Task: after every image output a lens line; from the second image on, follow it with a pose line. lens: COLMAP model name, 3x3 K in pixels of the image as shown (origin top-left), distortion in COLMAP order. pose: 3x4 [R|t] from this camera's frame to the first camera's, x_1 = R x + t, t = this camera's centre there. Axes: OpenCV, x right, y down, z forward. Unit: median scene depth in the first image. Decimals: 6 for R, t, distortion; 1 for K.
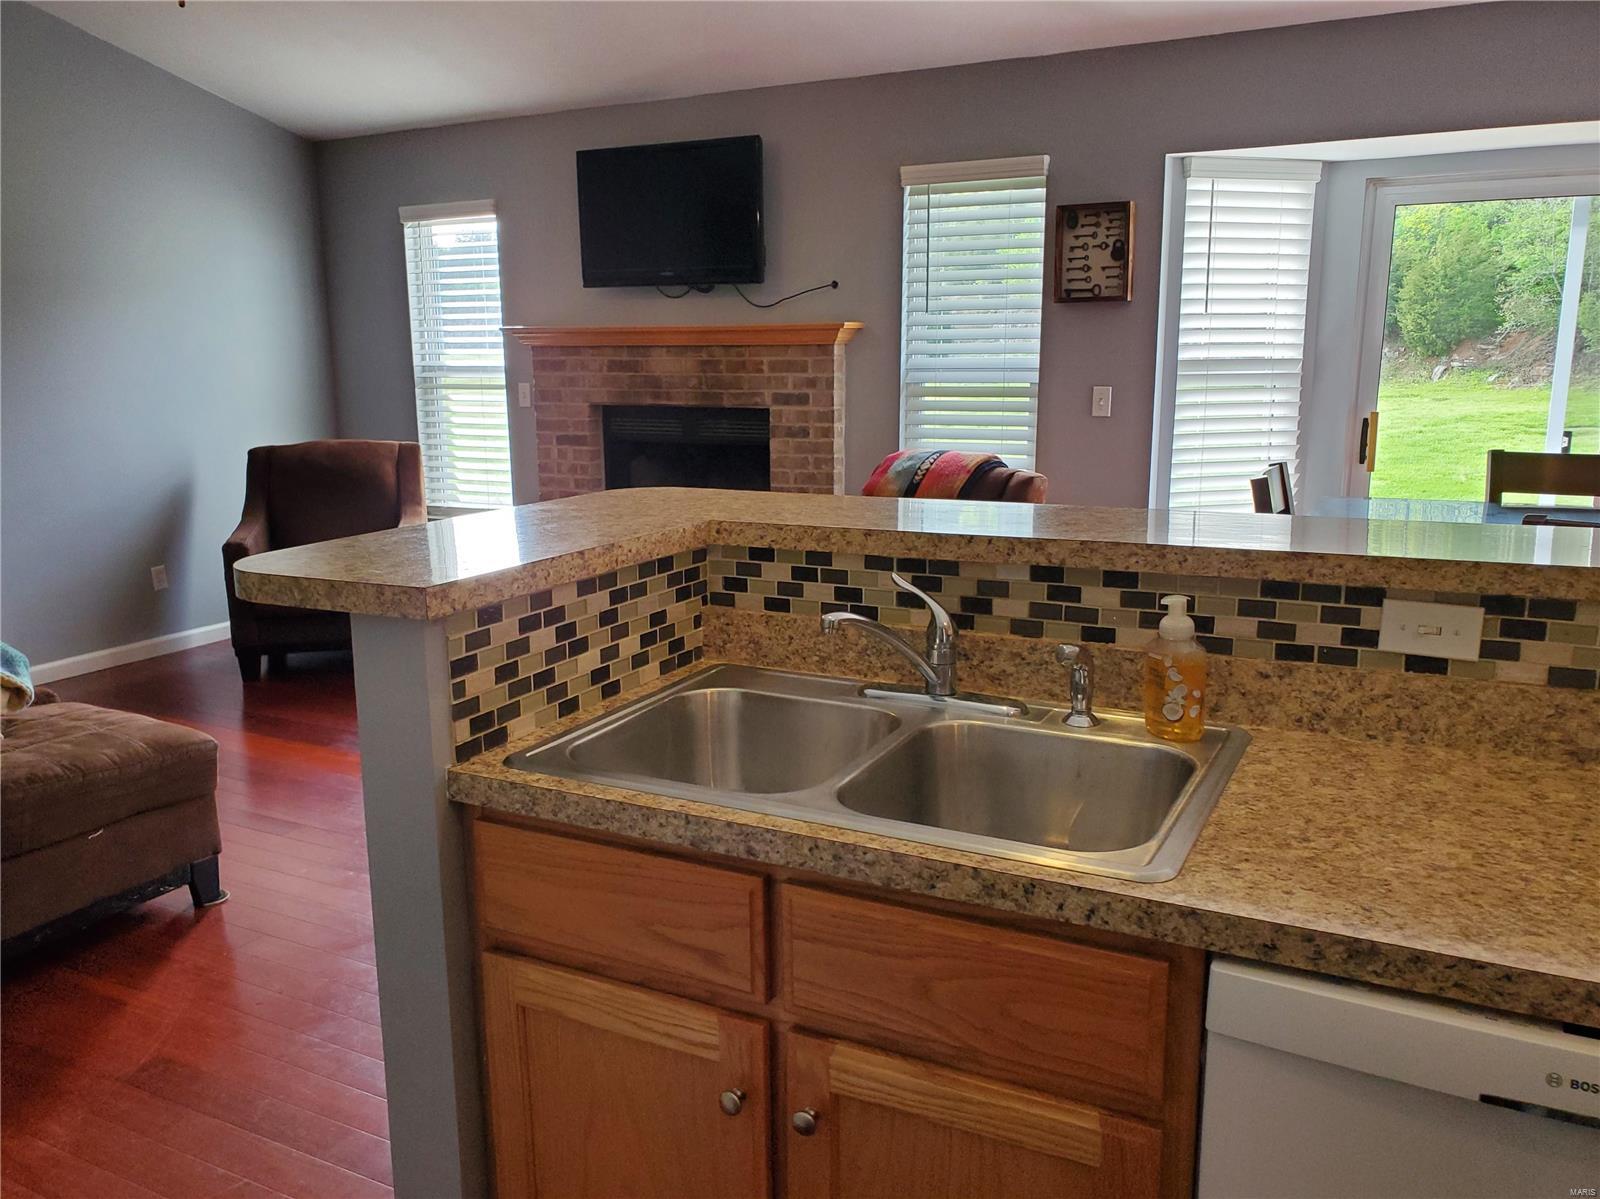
lens RADIAL K [[1290.2, 0, 795.9], [0, 1290.2, 596.3], [0, 0, 1]] dist [-0.003801, -0.004033]
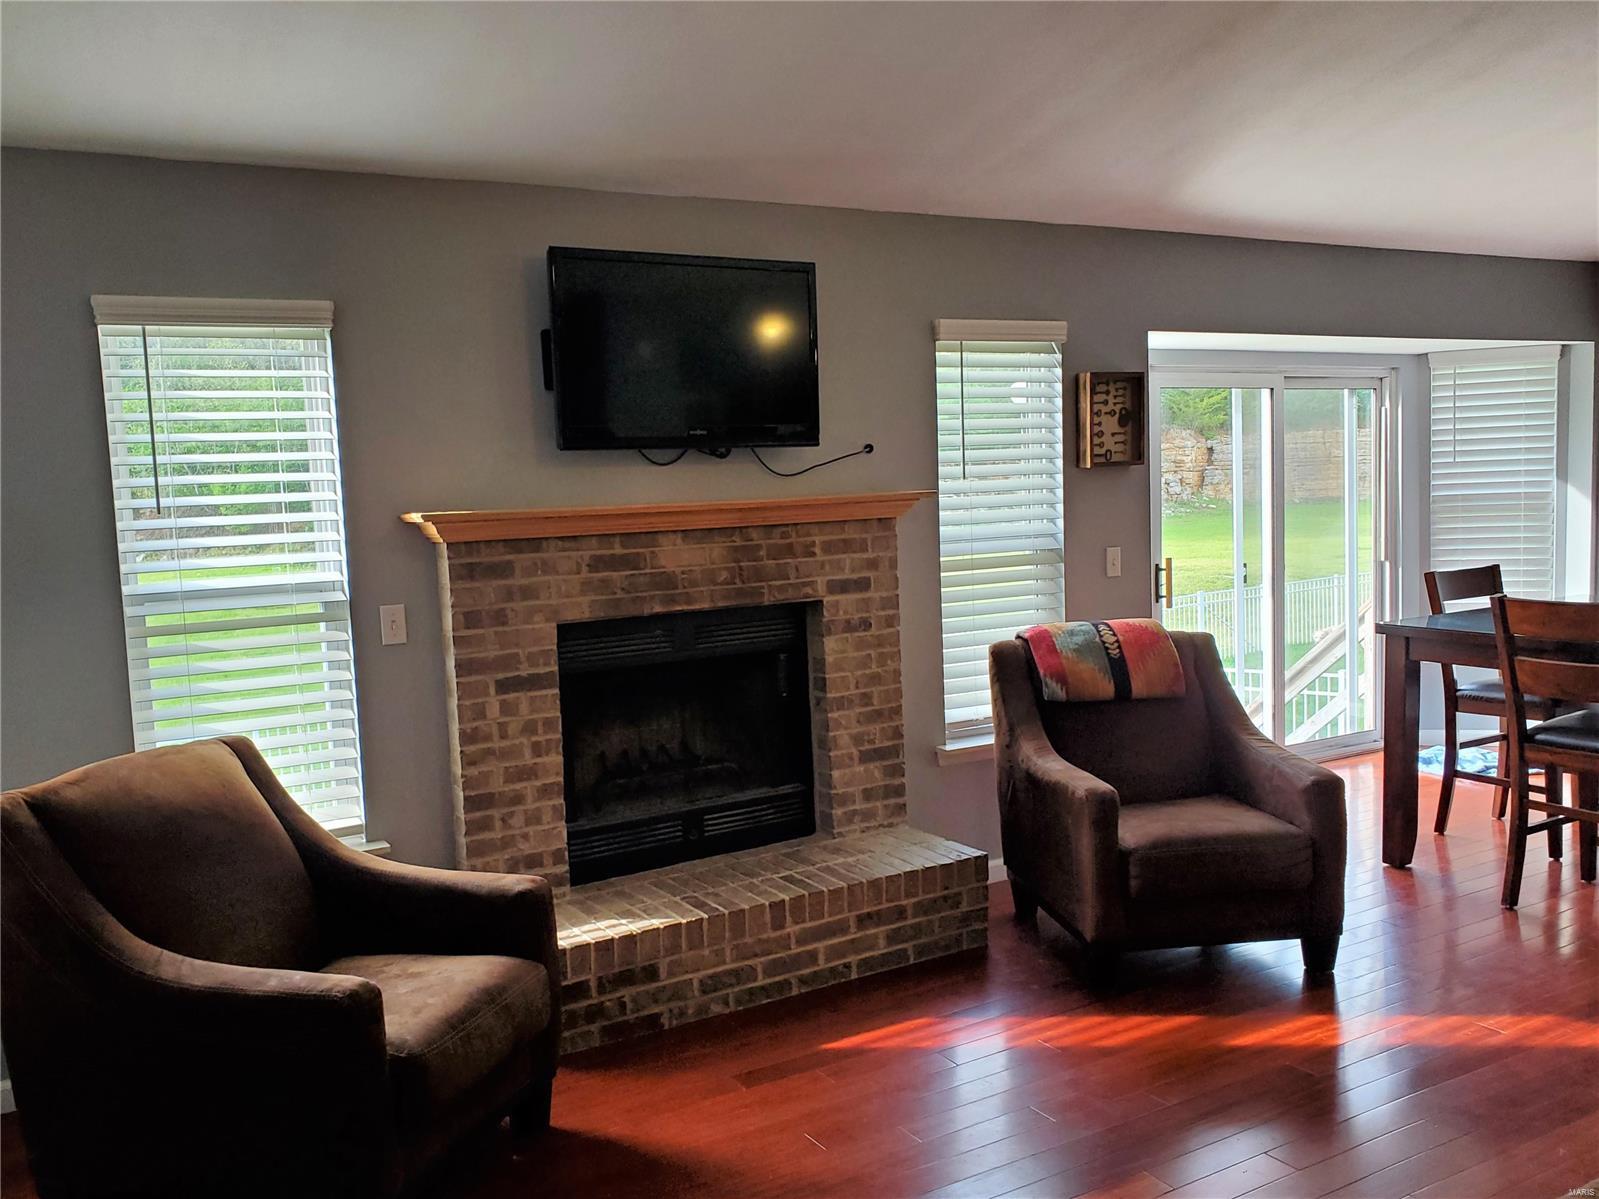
lens RADIAL K [[1289.4, 0, 814.4], [0, 1289.4, 610.6], [0, 0, 1]] dist [-0.003801, -0.004033]
pose [[0.526522, -0.099538, 0.844315, -0.690644], [0.197827, 0.980206, -0.007808, -0.133933], [-0.826825, 0.171140, 0.535791, 0.580008]]
